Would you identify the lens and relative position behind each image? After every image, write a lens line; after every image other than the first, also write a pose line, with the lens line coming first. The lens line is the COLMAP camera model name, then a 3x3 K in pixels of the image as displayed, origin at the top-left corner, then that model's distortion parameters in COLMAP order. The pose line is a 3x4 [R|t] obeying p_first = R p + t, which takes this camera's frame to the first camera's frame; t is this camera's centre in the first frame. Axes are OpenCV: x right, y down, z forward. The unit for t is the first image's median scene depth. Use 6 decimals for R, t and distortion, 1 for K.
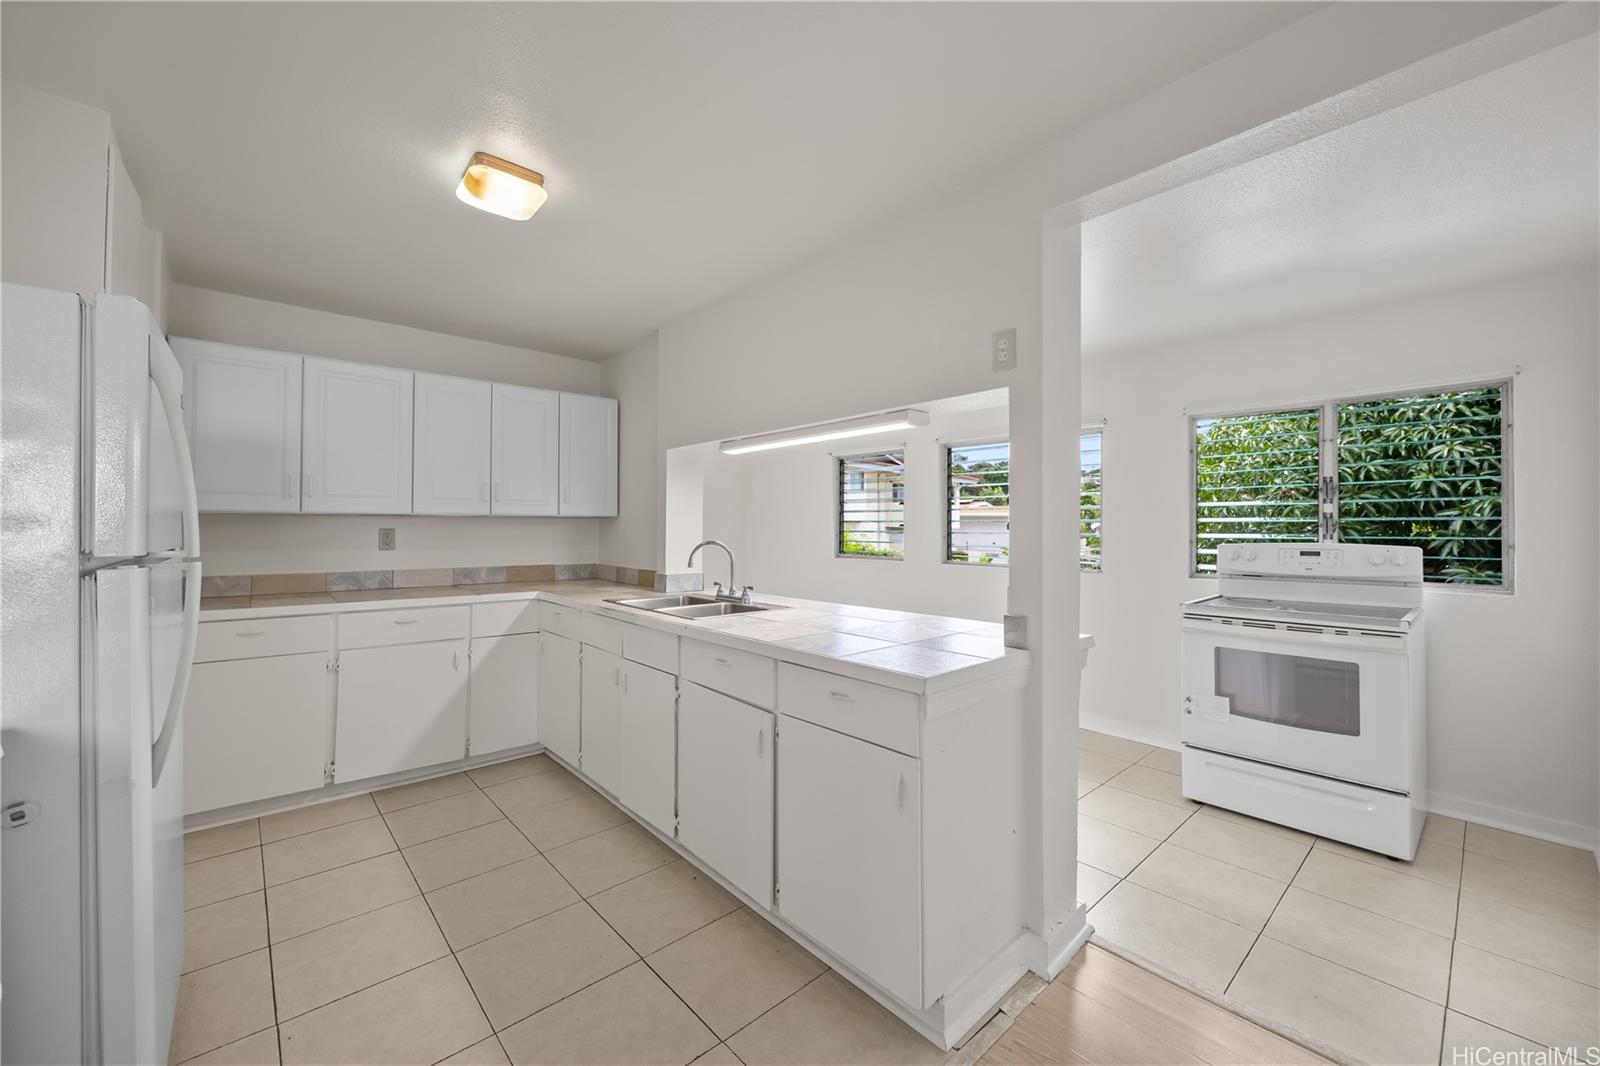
lens RADIAL K [[620.9, 0, 802.8], [0, 620.9, 526.0], [0, 0, 1]] dist [-0.007660, -0.000112]
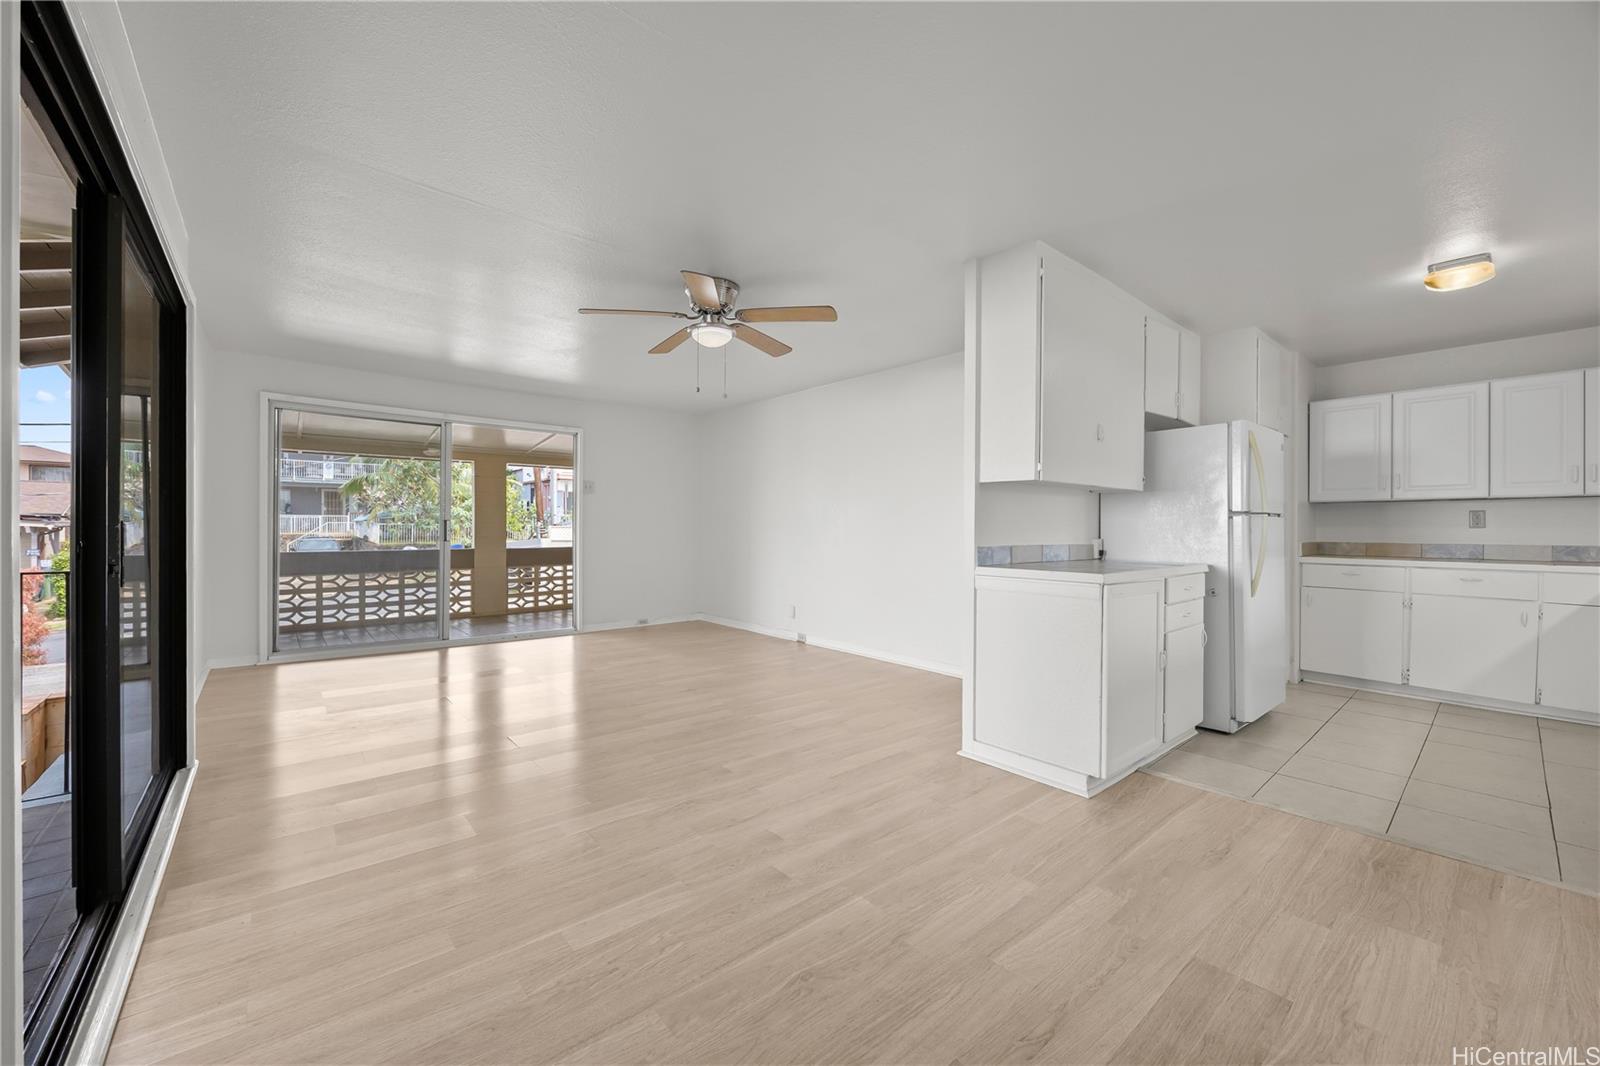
lens RADIAL K [[620.9, 0, 802.8], [0, 620.9, 526.0], [0, 0, 1]] dist [-0.007660, -0.000112]
pose [[-0.021995, -0.010273, -0.999705, 0.681380], [0.003396, 0.999941, -0.010350, 0.050676], [0.999752, -0.003623, -0.021959, -0.369393]]
